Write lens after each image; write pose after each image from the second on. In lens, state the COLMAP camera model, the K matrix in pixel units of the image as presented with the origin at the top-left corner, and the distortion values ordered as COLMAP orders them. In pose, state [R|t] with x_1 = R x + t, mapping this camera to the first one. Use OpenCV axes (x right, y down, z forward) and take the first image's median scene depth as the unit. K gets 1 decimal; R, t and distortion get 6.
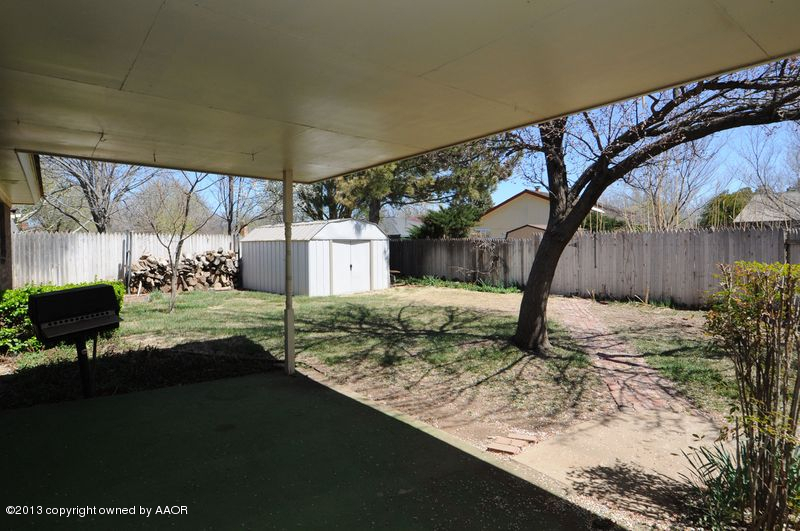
lens RADIAL K [[486.9, 0, 400.0], [0, 486.9, 265.5], [0, 0, 1]] dist [-0.002314, -0.000643]
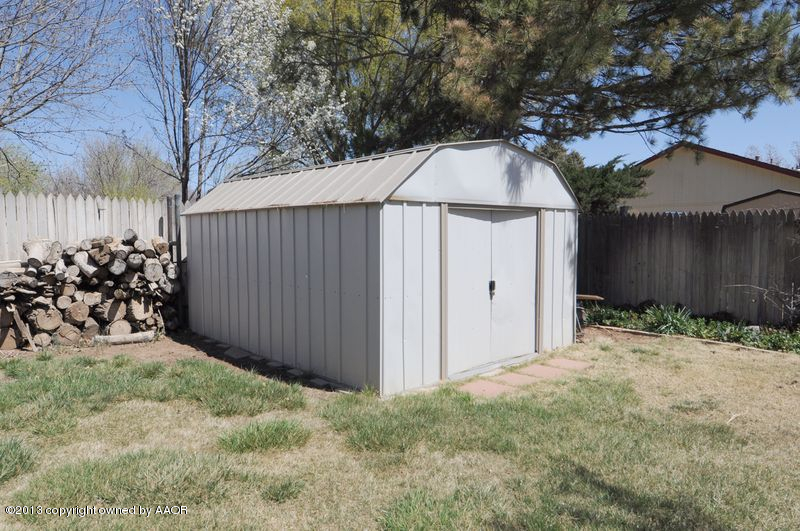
lens RADIAL K [[486.9, 0, 400.0], [0, 486.9, 265.5], [0, 0, 1]] dist [-0.002314, -0.000643]
pose [[0.999974, 0.006295, -0.003553, -0.153408], [-0.006217, 0.999749, 0.021547, -0.018048], [0.003688, -0.021524, 0.999762, 0.620218]]
